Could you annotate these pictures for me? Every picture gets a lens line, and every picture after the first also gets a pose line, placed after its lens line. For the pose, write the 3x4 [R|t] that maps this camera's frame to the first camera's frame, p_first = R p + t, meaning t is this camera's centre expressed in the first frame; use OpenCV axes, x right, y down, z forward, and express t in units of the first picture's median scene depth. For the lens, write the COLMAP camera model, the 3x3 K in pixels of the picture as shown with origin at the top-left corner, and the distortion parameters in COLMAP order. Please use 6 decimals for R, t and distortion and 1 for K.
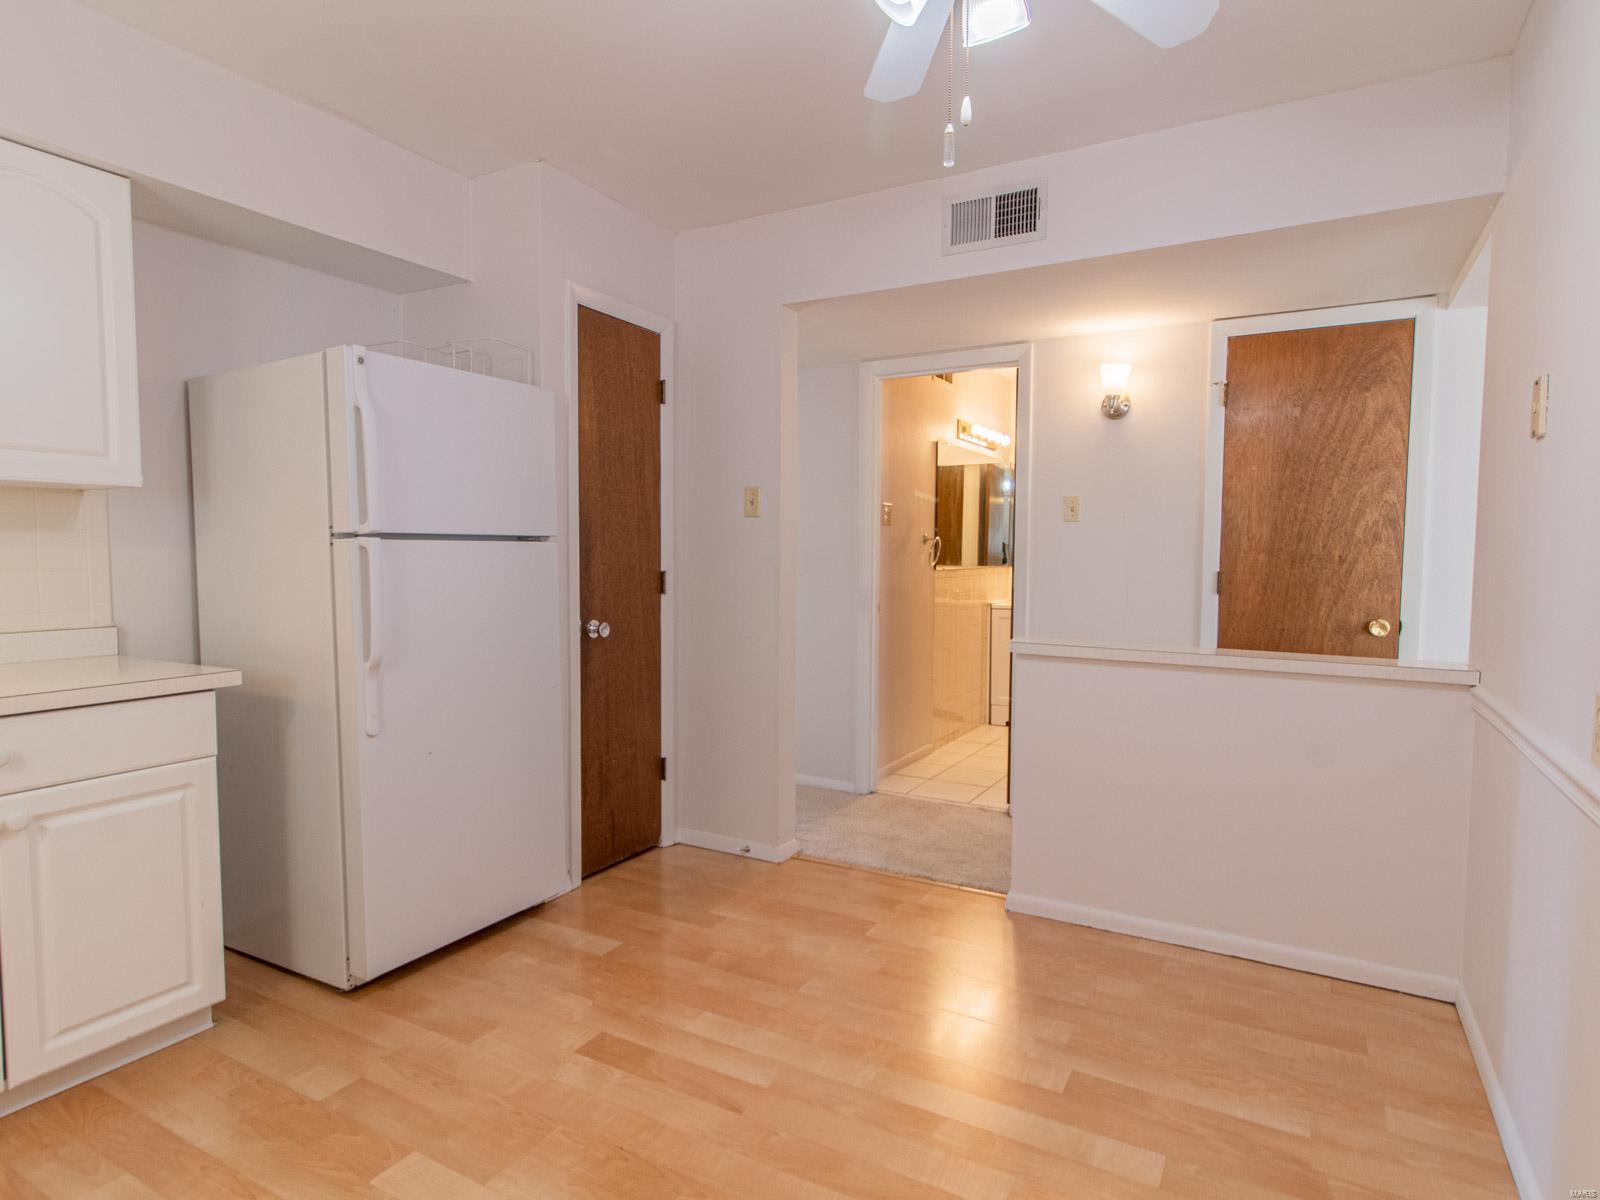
lens RADIAL K [[902.6, 0, 750.3], [0, 902.6, 604.8], [0, 0, 1]] dist [-0.003523, -0.000882]
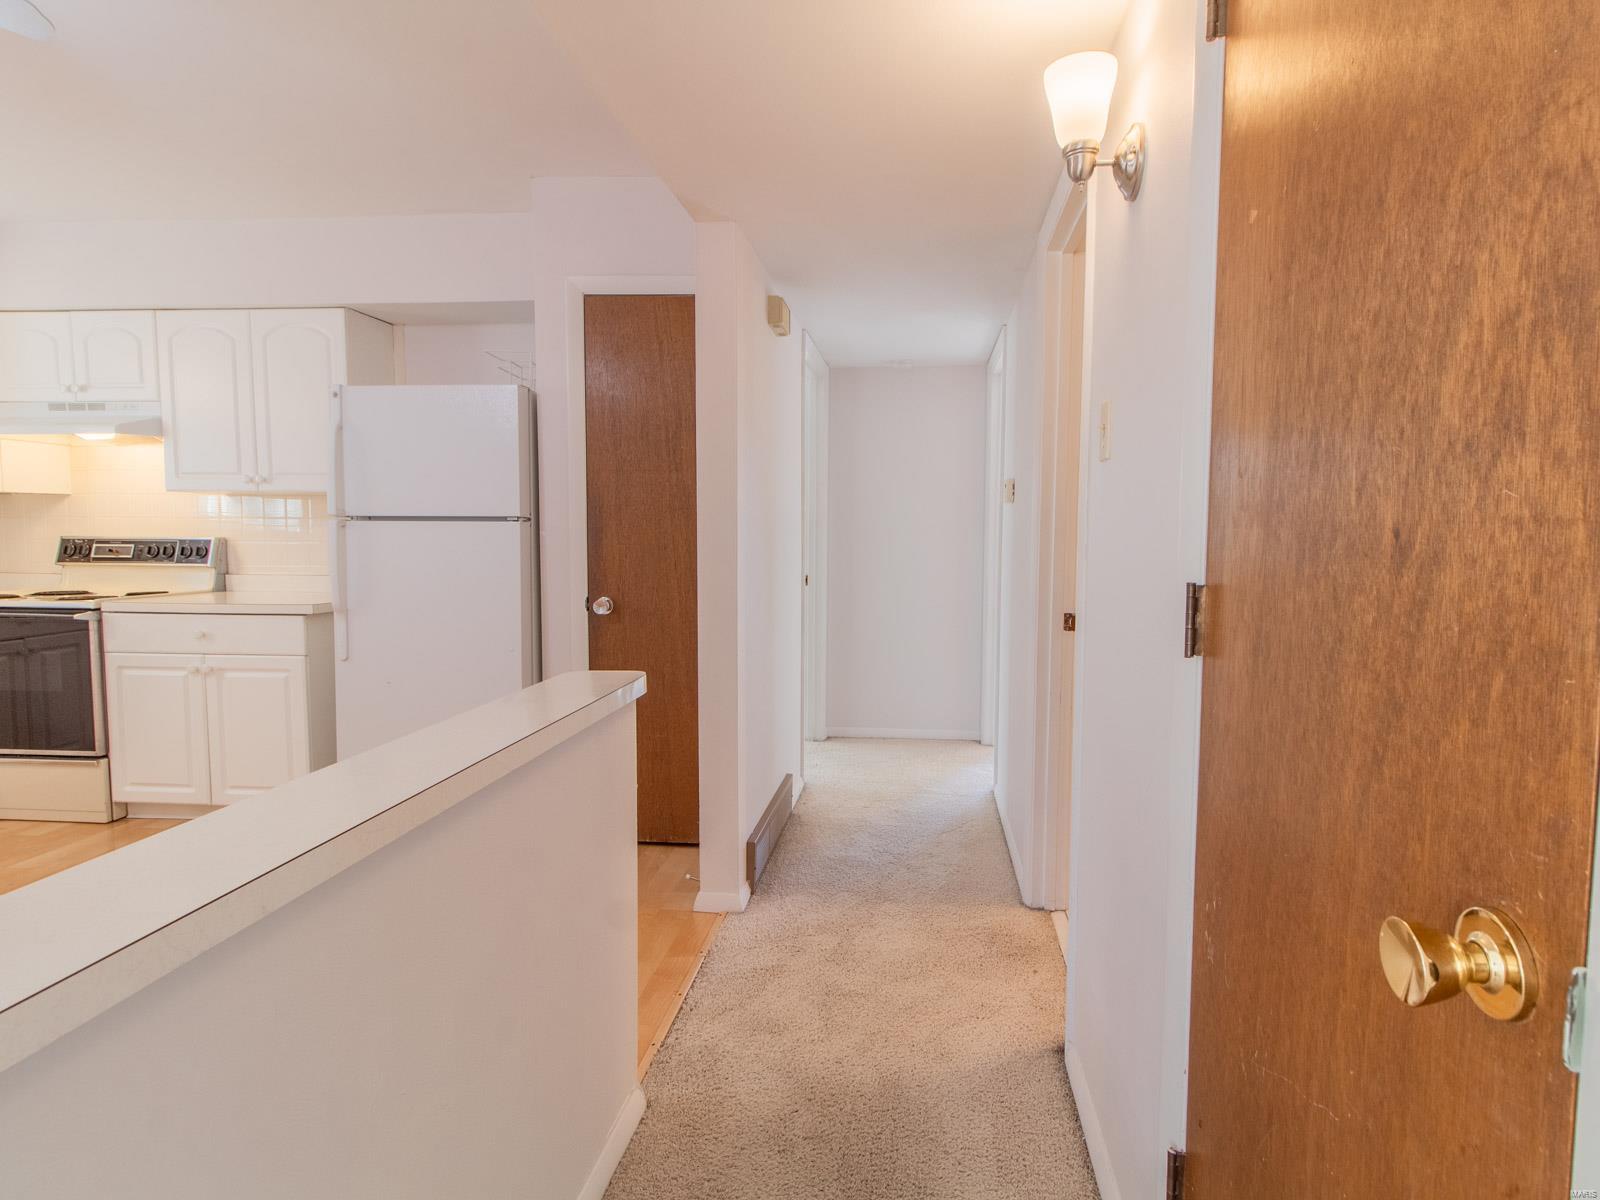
lens RADIAL K [[814.8, 0, 844.6], [0, 814.8, 594.7], [0, 0, 1]] dist [0.005424, 0.000637]
pose [[0.440964, 0.062979, -0.895312, 0.799204], [-0.057874, 0.997454, 0.041660, -0.041954], [0.895657, 0.033444, 0.443487, 0.848987]]
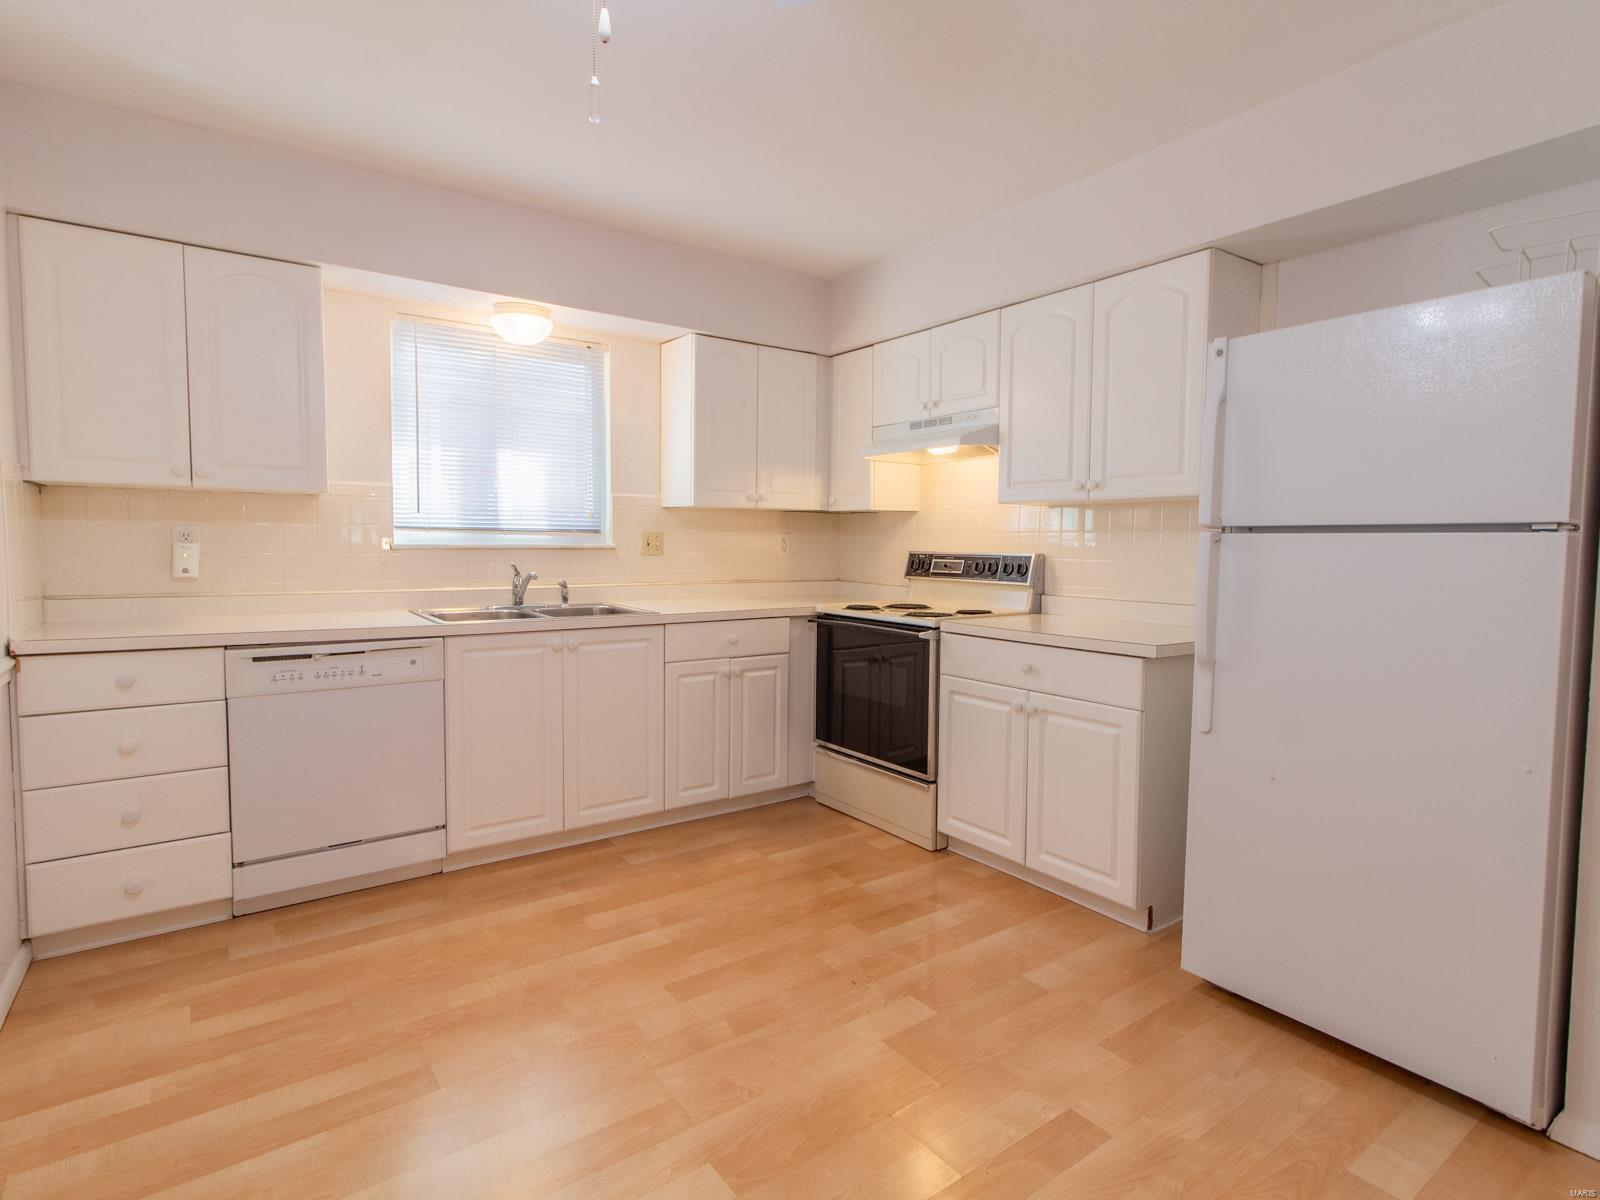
lens RADIAL K [[814.8, 0, 844.6], [0, 814.8, 594.7], [0, 0, 1]] dist [0.005424, 0.000637]
pose [[-0.355176, 0.052176, -0.933342, 0.411282], [-0.065531, 0.994595, 0.080538, -0.038661], [0.932500, 0.089769, -0.349837, 0.697768]]
